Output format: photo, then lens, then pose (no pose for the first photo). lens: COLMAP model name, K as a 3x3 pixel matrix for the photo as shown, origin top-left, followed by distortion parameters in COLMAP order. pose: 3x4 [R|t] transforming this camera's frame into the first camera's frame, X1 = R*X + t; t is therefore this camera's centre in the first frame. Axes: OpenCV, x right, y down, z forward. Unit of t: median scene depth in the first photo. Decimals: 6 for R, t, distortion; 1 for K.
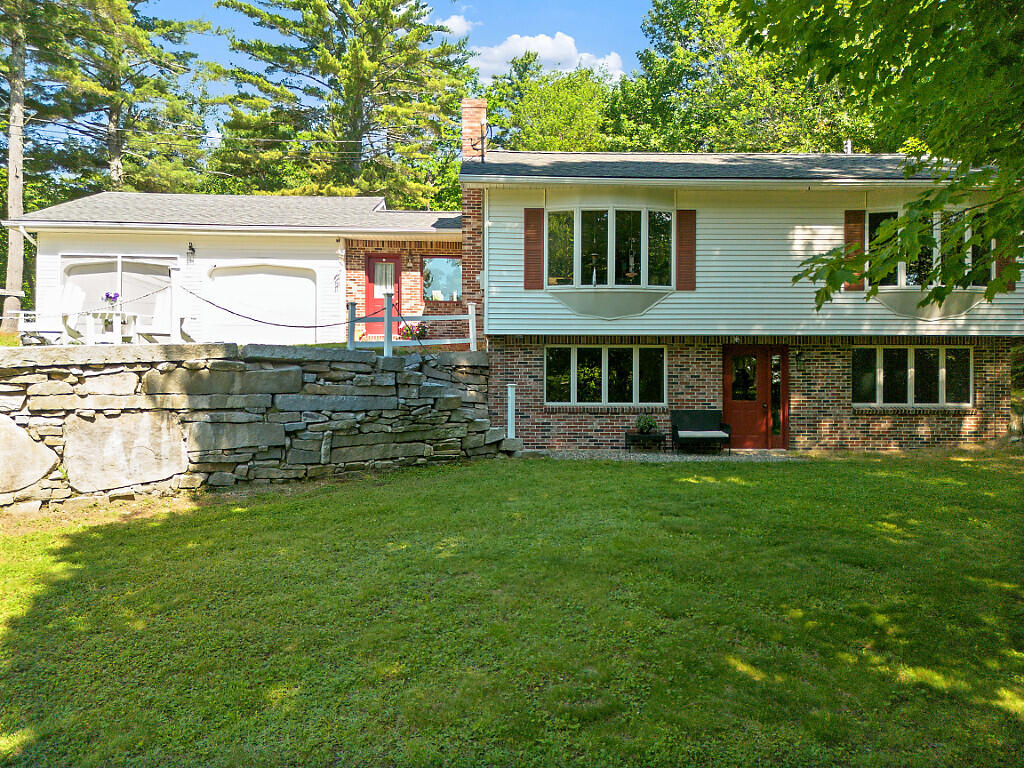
lens RADIAL K [[732.6, 0, 512.0], [0, 732.6, 384.0], [0, 0, 1]] dist [0.057373, -0.000869]
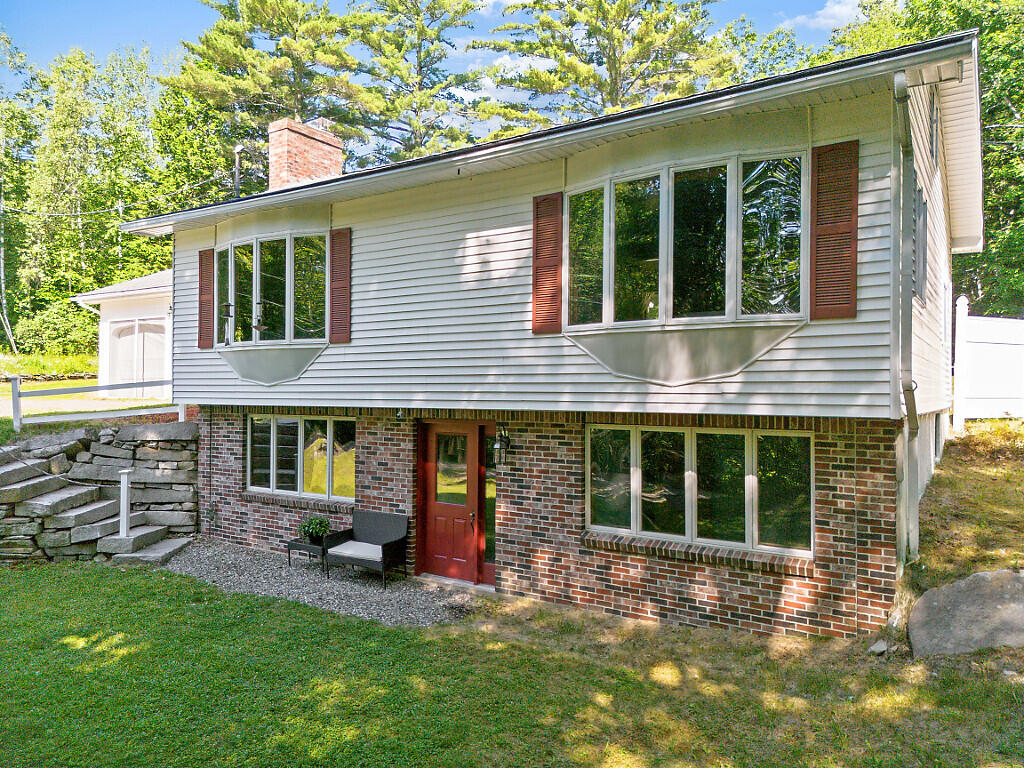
lens RADIAL K [[742.5, 0, 512.0], [0, 742.5, 384.0], [0, 0, 1]] dist [0.089308, -0.000329]
pose [[0.808536, -0.004831, -0.588427, 0.769812], [-0.000579, 0.999959, -0.009005, -0.080269], [0.588447, 0.007622, 0.808500, 0.507452]]
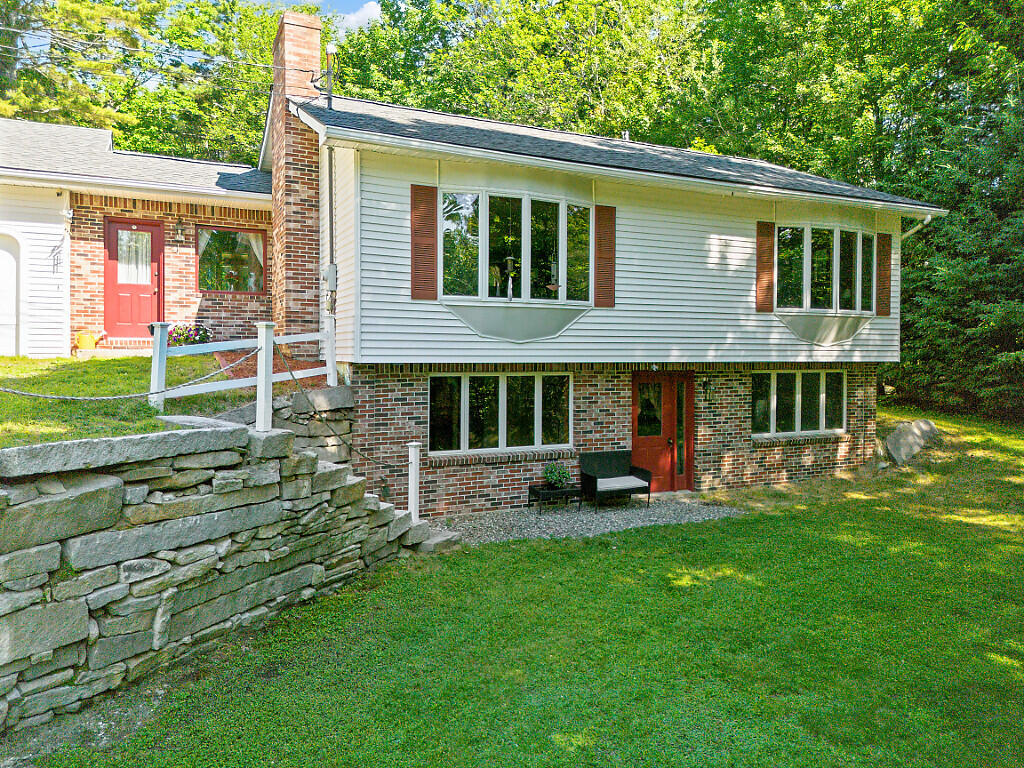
lens RADIAL K [[739.7, 0, 514.9], [0, 739.7, 357.9], [0, 0, 1]] dist [0.070905, -0.067199]
pose [[0.914813, -0.000878, 0.403877, -0.174945], [-0.007054, 0.999810, 0.018151, -0.083499], [-0.403816, -0.019454, 0.914633, 0.293390]]
